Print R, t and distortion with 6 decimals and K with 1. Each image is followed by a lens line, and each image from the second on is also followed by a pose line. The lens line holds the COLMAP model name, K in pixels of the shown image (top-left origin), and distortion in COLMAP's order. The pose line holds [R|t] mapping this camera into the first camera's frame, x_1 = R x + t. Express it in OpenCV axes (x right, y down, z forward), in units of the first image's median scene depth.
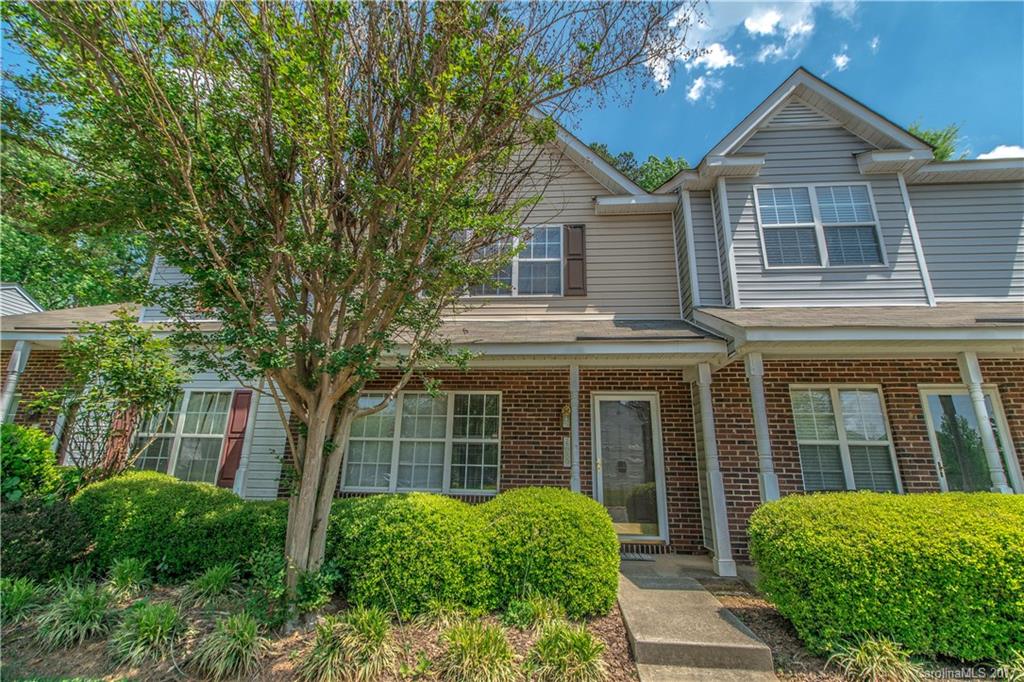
lens RADIAL K [[451.6, 0, 516.2], [0, 451.6, 340.4], [0, 0, 1]] dist [-0.001486, -0.000375]
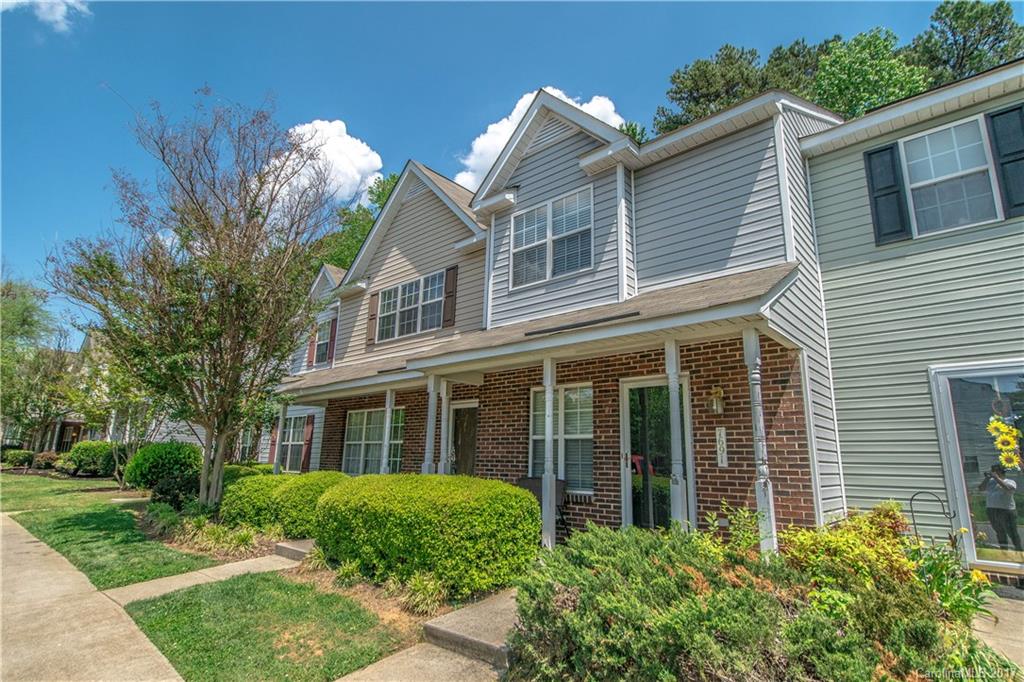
lens RADIAL K [[528.1, 0, 519.9], [0, 528.1, 339.8], [0, 0, 1]] dist [-0.002862, 0.000435]
pose [[0.799570, -0.138497, -0.584385, 1.440886], [0.160180, 0.986978, -0.014748, -0.010015], [0.578818, -0.081814, 0.811343, -0.107963]]
